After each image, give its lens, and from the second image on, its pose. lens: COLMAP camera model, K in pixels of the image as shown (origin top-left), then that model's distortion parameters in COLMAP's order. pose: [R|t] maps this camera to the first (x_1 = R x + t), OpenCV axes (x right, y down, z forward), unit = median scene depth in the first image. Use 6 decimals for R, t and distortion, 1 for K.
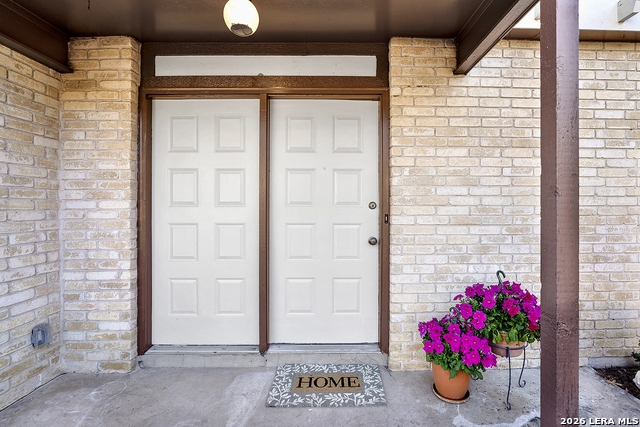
lens RADIAL K [[293.4, 0, 338.2], [0, 293.4, 205.6], [0, 0, 1]] dist [-0.019422, 0.002364]
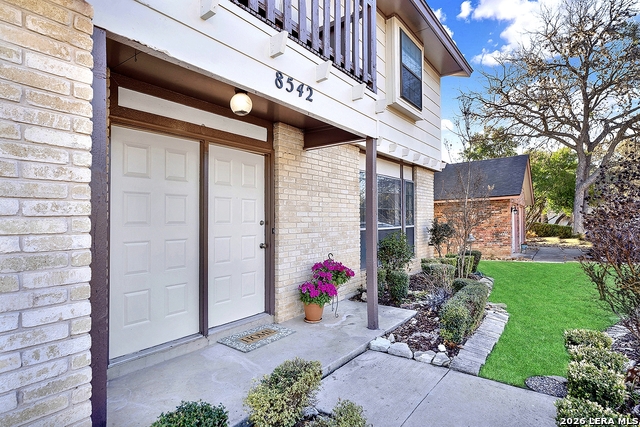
lens RADIAL K [[329.3, 0, 319.1], [0, 329.3, 215.2], [0, 0, 1]] dist [0.002495, 0.000295]
pose [[0.621509, 0.005382, 0.783389, -1.117939], [0.007424, 0.999891, -0.012759, -0.017196], [-0.783372, 0.013746, 0.621401, -0.336480]]
